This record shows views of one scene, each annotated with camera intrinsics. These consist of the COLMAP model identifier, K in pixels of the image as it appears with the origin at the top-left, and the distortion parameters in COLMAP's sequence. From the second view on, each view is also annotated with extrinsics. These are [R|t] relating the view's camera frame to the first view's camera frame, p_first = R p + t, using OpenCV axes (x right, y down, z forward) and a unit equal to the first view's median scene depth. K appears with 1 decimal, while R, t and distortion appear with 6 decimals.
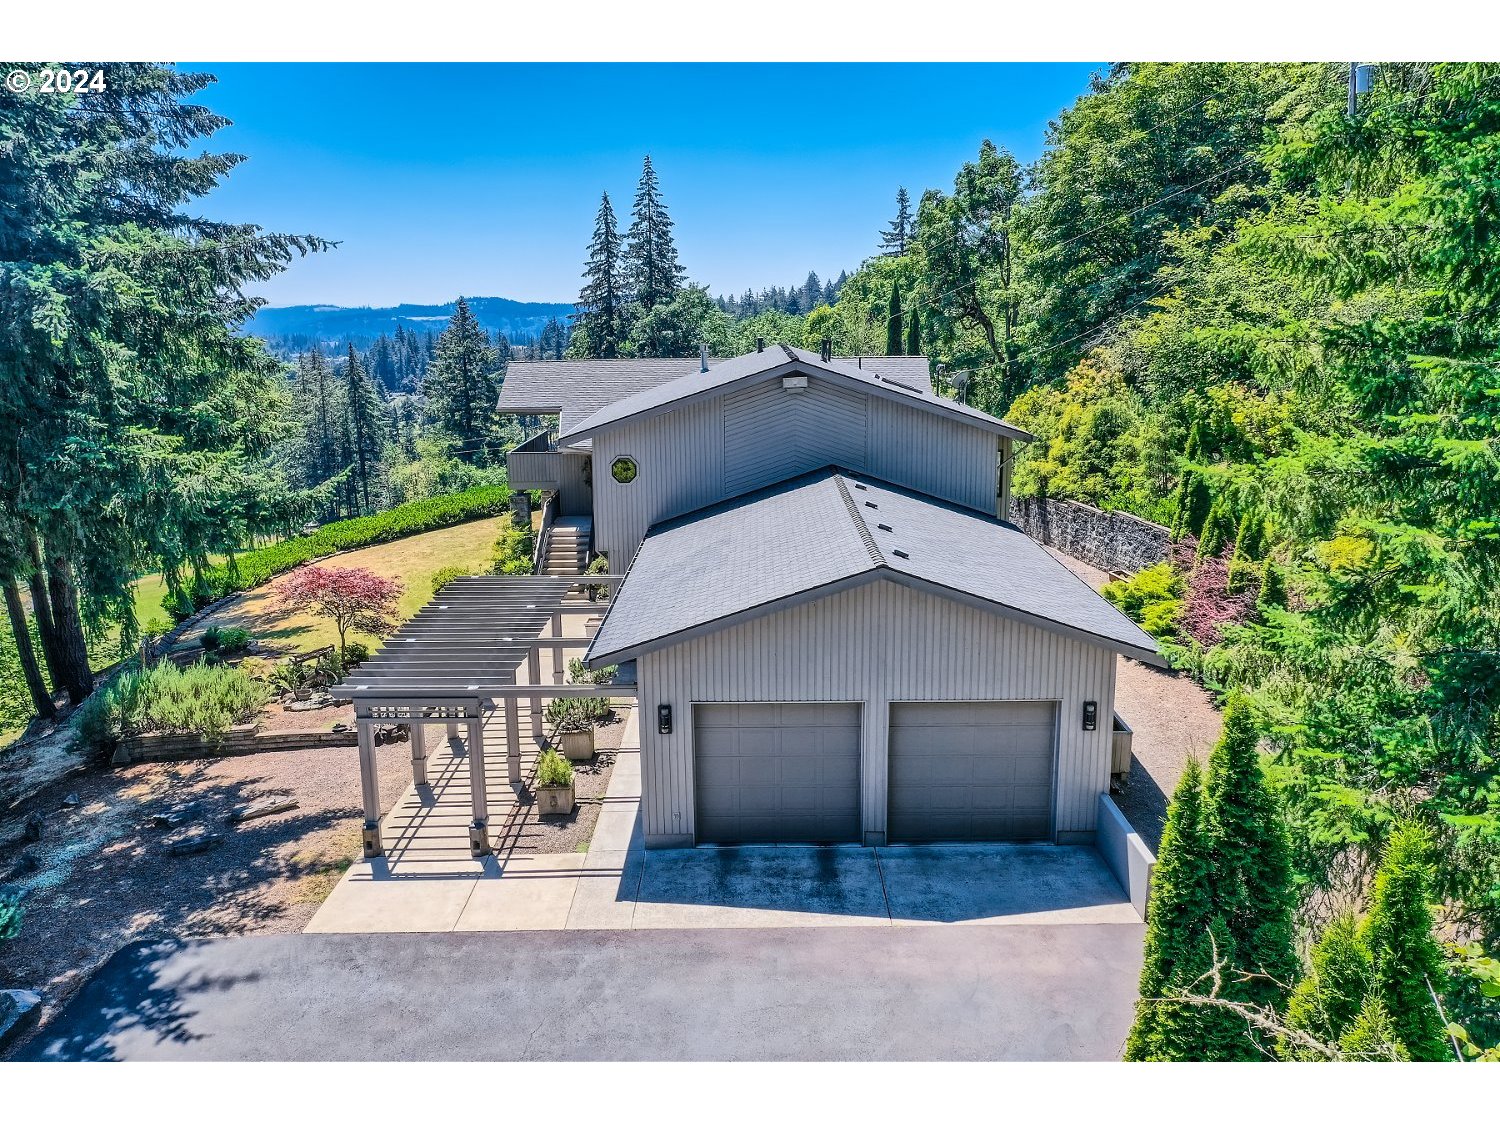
lens RADIAL K [[1144.8, 0, 750.0], [0, 1144.8, 559.7], [0, 0, 1]] dist [0.005951, -0.010166]
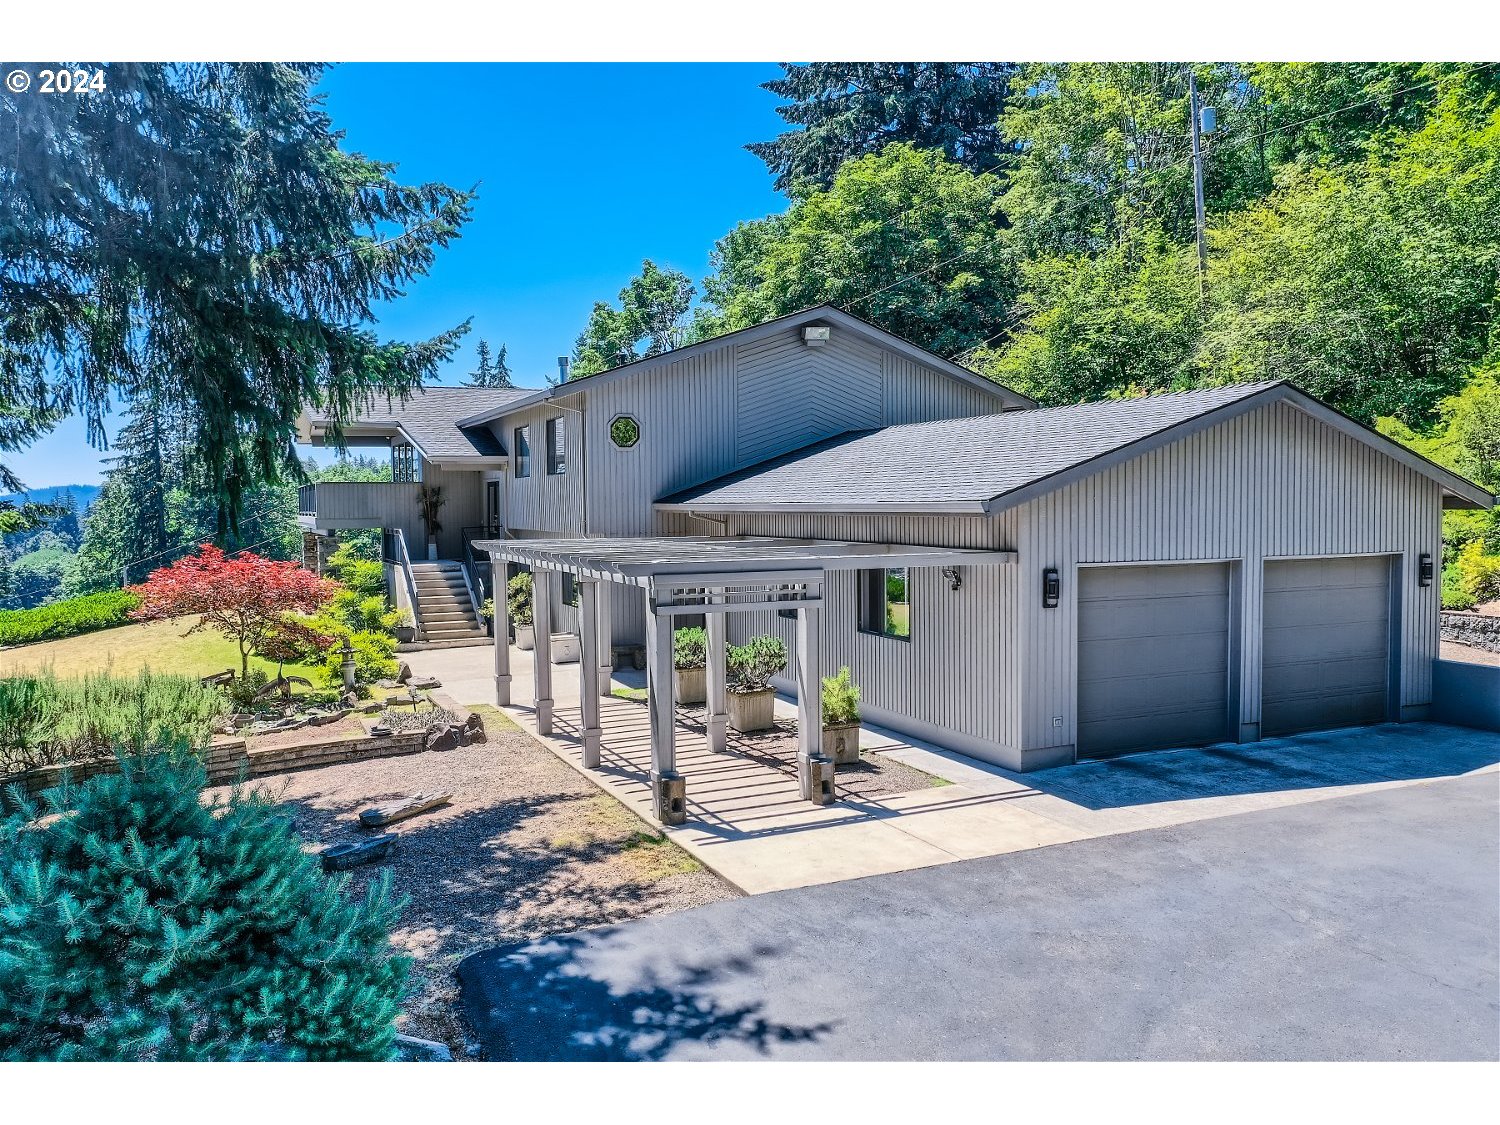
lens RADIAL K [[1144.8, 0, 750.2], [0, 1144.8, 564.1], [0, 0, 1]] dist [0.005951, -0.010166]
pose [[0.916016, -0.022817, 0.400492, -0.563341], [0.083681, 0.987285, -0.135150, 0.209678], [-0.392316, 0.157313, 0.906278, 0.377731]]
